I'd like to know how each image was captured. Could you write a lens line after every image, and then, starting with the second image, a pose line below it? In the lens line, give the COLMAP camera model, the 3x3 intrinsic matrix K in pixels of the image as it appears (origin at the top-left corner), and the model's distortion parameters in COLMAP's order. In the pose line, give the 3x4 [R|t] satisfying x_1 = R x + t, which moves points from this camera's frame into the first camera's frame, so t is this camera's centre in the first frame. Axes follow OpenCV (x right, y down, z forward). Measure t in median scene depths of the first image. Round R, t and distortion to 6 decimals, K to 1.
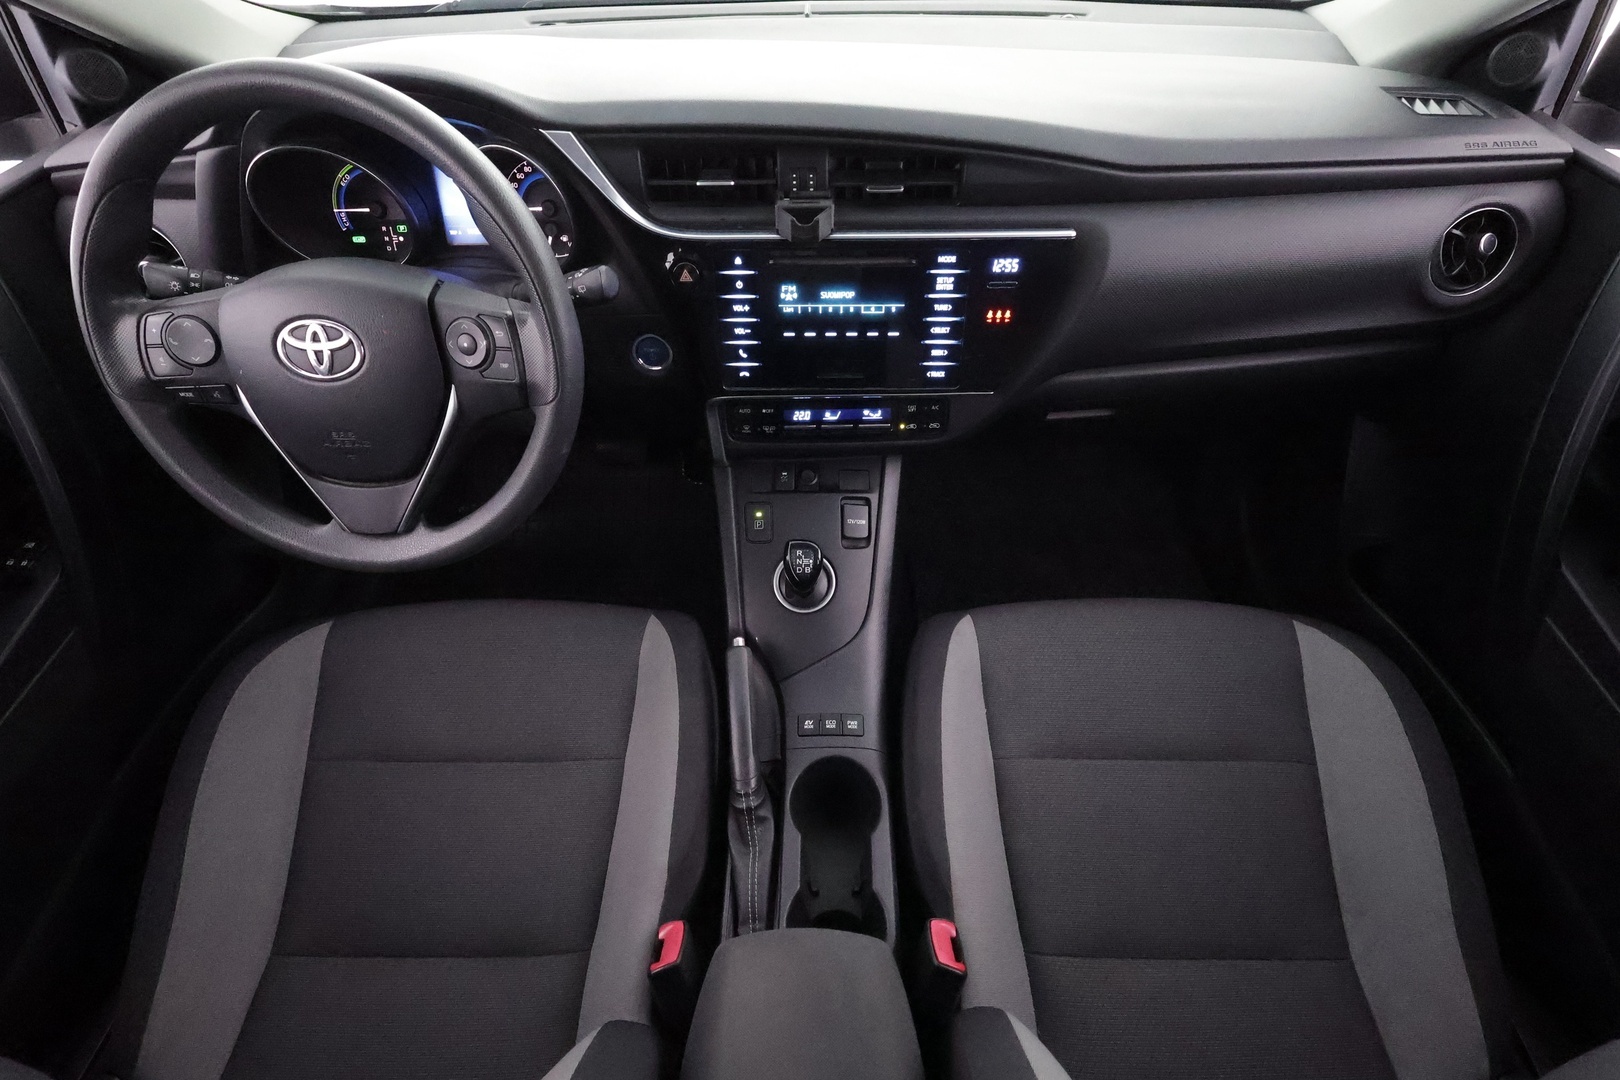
lens RADIAL K [[746.5, 0, 811.7], [0, 746.5, 545.0], [0, 0, 1]] dist [0.001849, 0.000476]
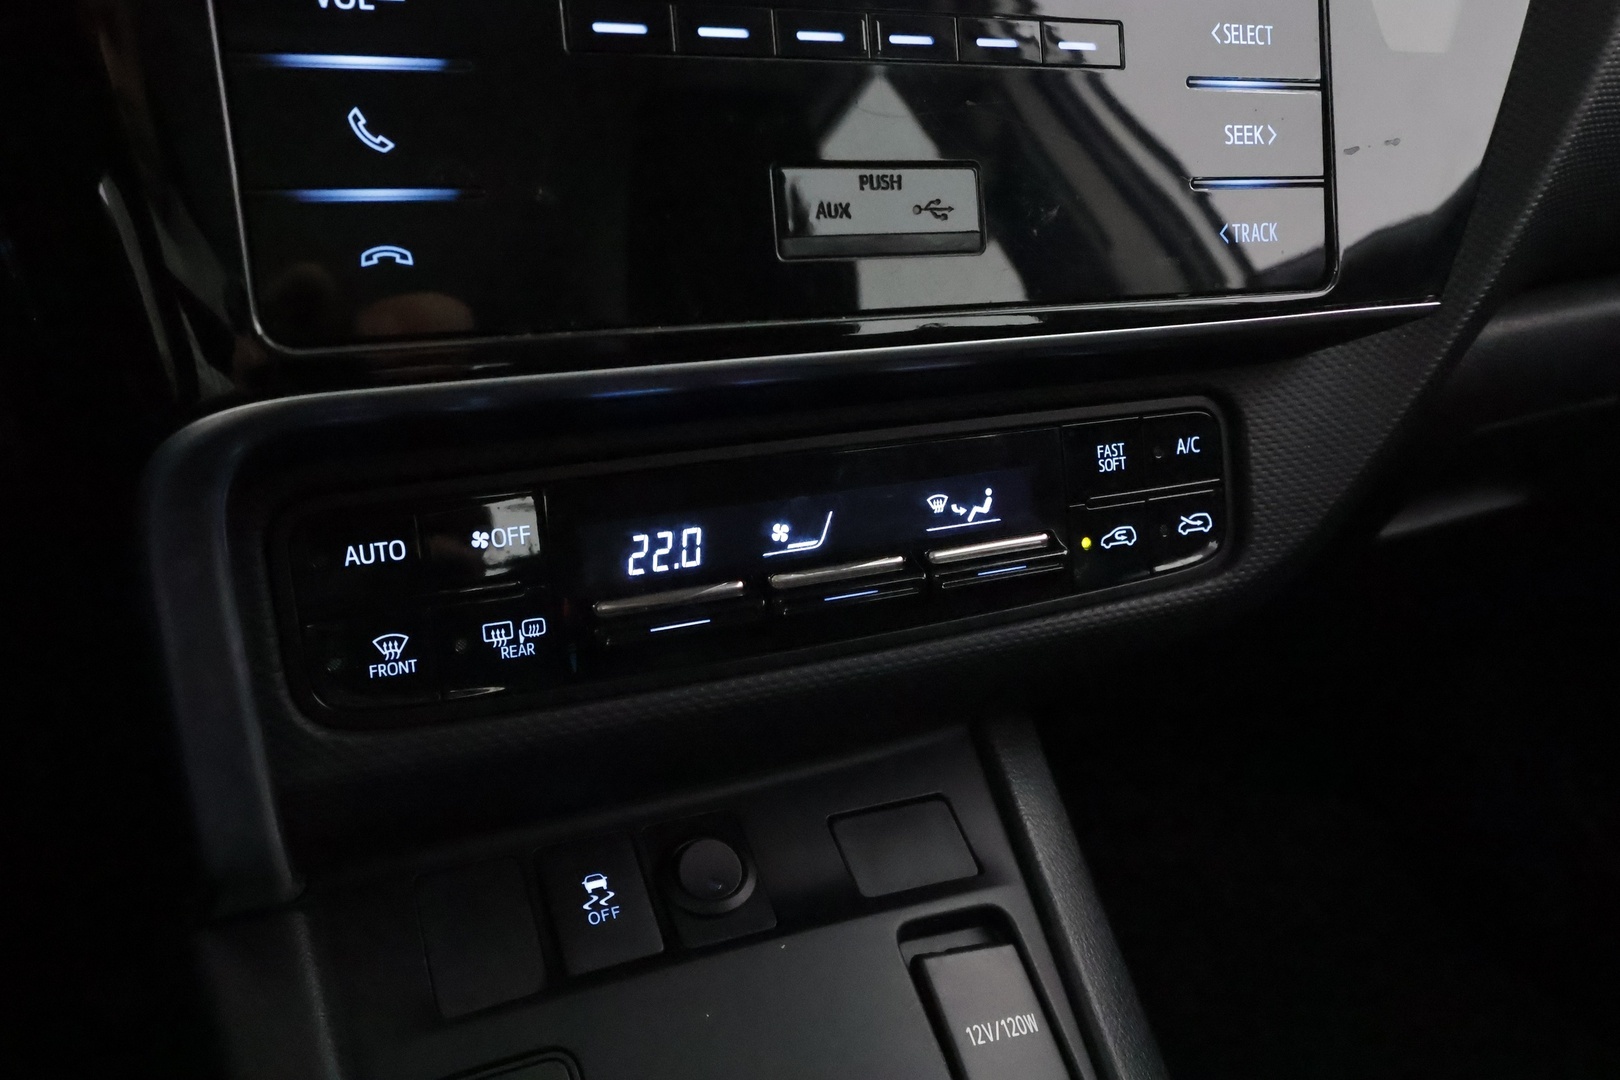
lens RADIAL K [[1270.5, 0, 817.6], [0, 1270.5, 540.2], [0, 0, 1]] dist [-0.004911, 0.010560]
pose [[0.913135, -0.113461, 0.391550, -0.126267], [0.280754, 0.871429, -0.402230, -0.026576], [-0.295571, 0.477220, 0.827586, 0.790026]]
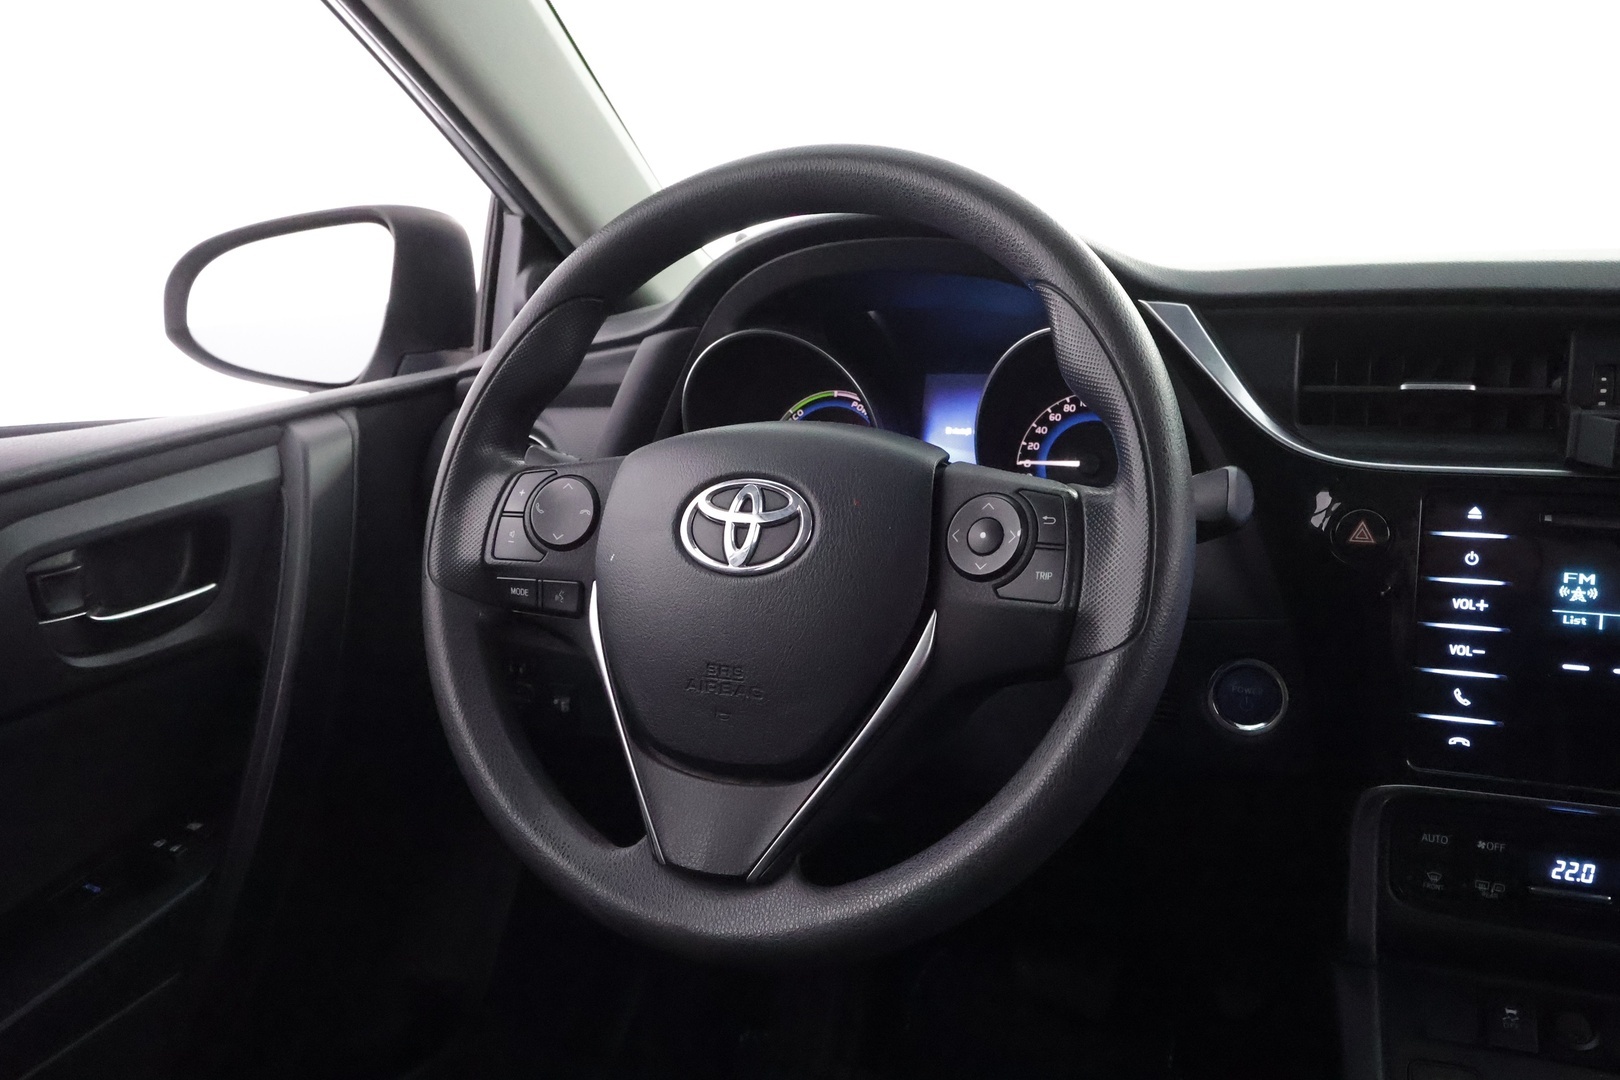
lens RADIAL K [[1270.5, 0, 806.5], [0, 1270.5, 545.7], [0, 0, 1]] dist [-0.004911, 0.010560]
pose [[0.918119, 0.065717, -0.390818, -0.170621], [-0.268802, 0.827902, -0.492265, 0.185430], [0.291208, 0.557010, 0.777777, 0.187165]]
